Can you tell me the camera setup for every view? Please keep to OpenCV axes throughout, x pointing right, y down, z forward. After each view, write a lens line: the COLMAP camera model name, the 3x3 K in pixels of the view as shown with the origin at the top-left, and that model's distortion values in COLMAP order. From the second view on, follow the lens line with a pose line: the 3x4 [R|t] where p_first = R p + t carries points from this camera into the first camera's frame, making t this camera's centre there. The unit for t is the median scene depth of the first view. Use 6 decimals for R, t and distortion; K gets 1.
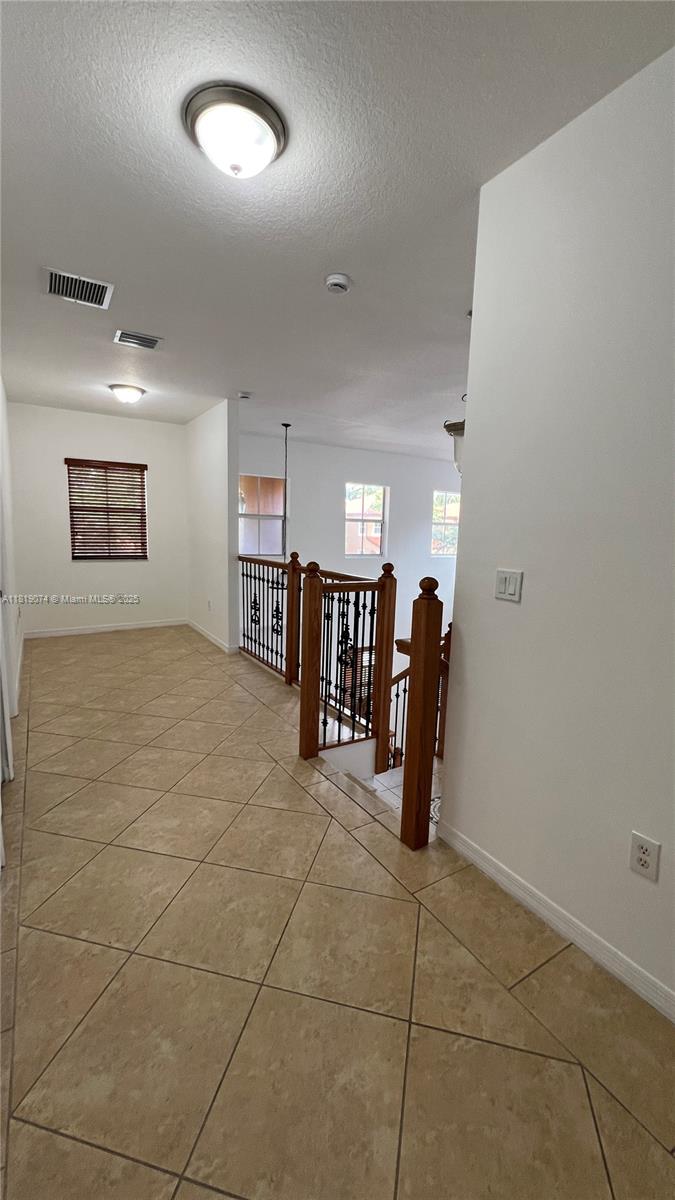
lens RADIAL K [[480.2, 0, 337.5], [0, 480.2, 600.0], [0, 0, 1]] dist [0.000024, 0.000000]
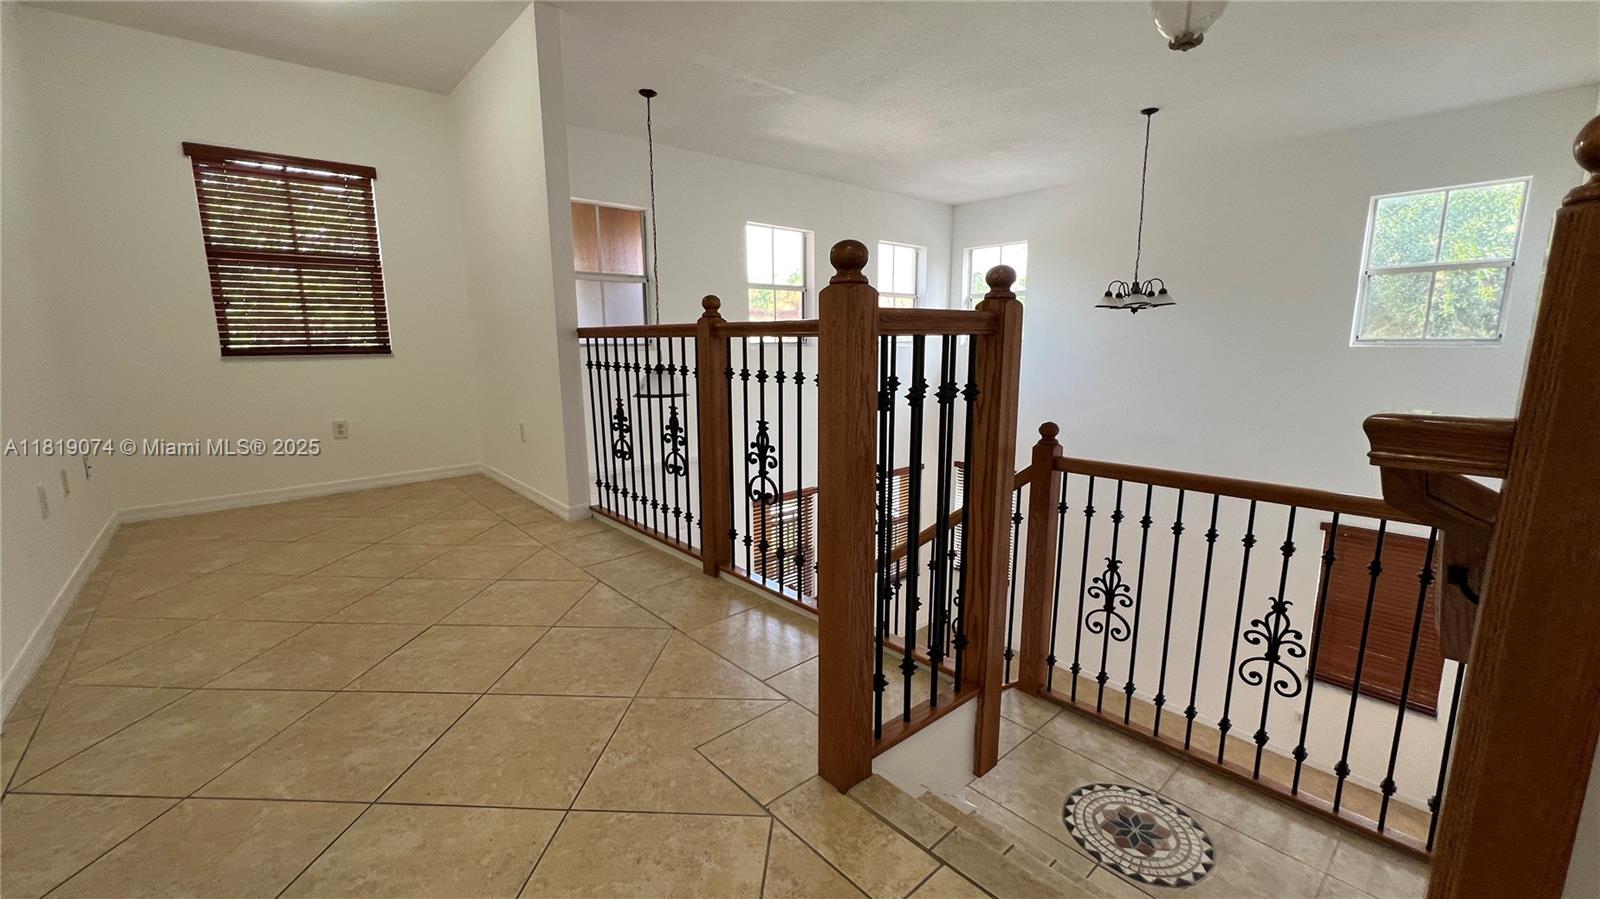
lens RADIAL K [[640.3, 0, 796.7], [0, 640.3, 453.2], [0, 0, 1]] dist [0.000024, 0.000000]
pose [[0.986071, -0.062038, 0.154320, -0.099365], [0.057387, 0.997759, 0.034415, 0.032802], [-0.156110, -0.025080, 0.987421, 0.321431]]
